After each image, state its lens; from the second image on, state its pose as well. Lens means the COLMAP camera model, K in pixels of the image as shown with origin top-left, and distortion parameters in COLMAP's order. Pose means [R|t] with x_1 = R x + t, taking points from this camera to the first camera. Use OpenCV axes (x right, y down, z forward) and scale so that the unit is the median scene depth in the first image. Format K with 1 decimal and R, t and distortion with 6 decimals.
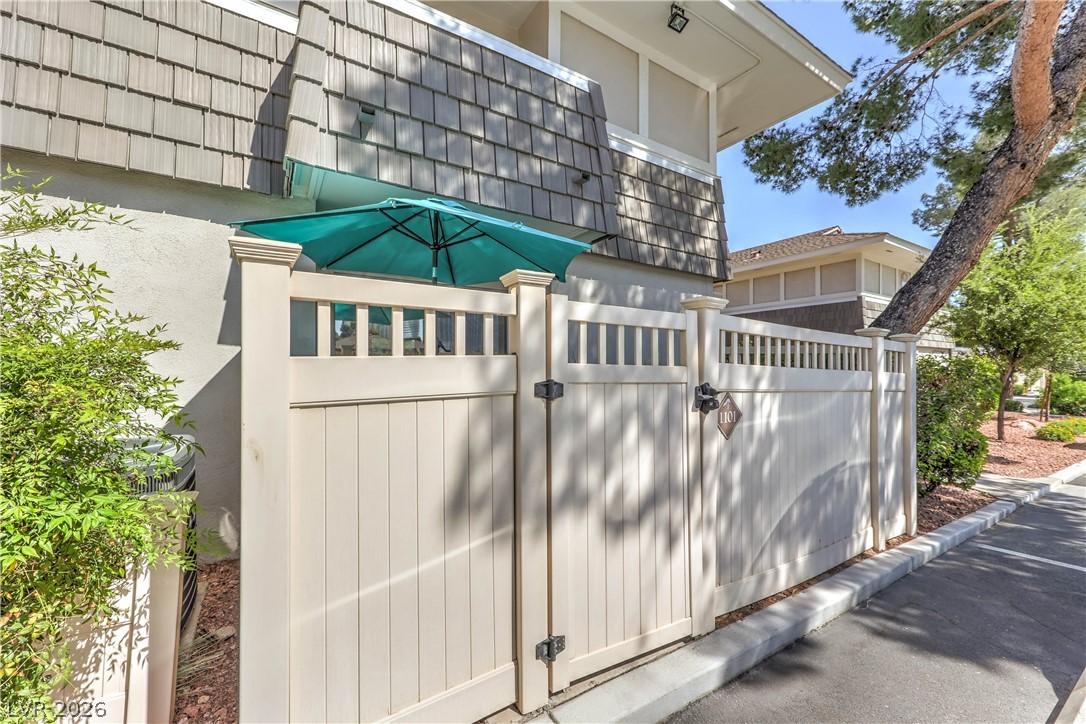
lens RADIAL K [[437.9, 0, 544.4], [0, 437.9, 363.7], [0, 0, 1]] dist [-0.005615, 0.000875]
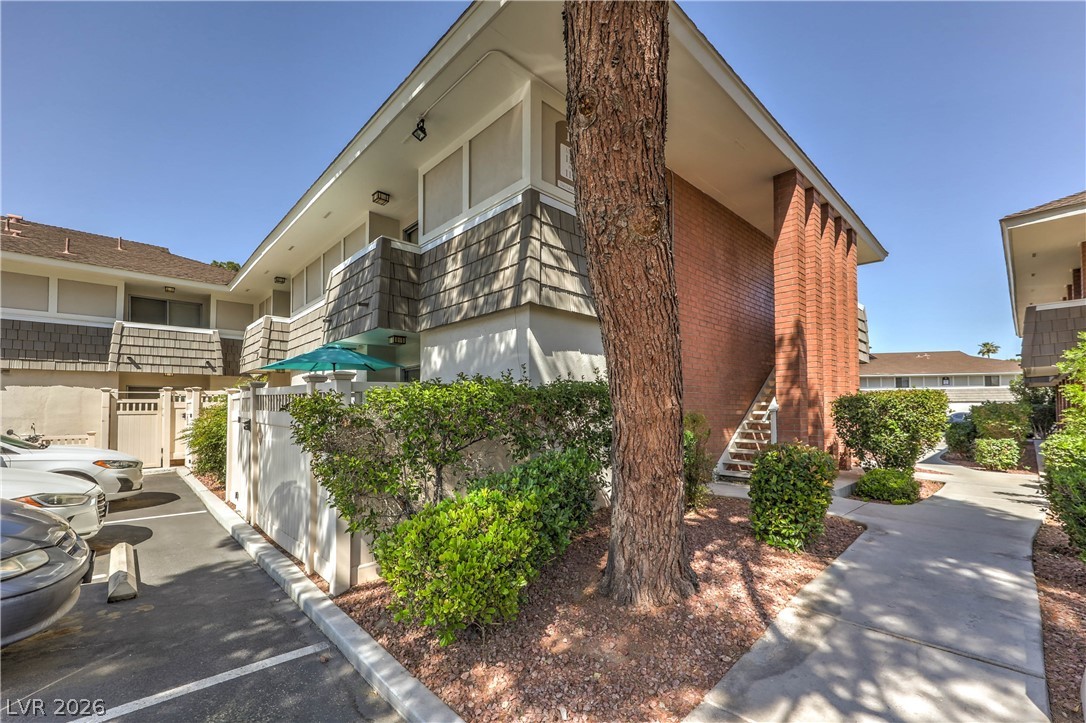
lens RADIAL K [[437.9, 0, 534.5], [0, 437.9, 392.6], [0, 0, 1]] dist [-0.005615, 0.000875]
pose [[0.205093, -0.044775, -0.977718, 1.397501], [0.025793, 0.998853, -0.040332, 0.016783], [0.978403, -0.016947, 0.206013, 0.939119]]
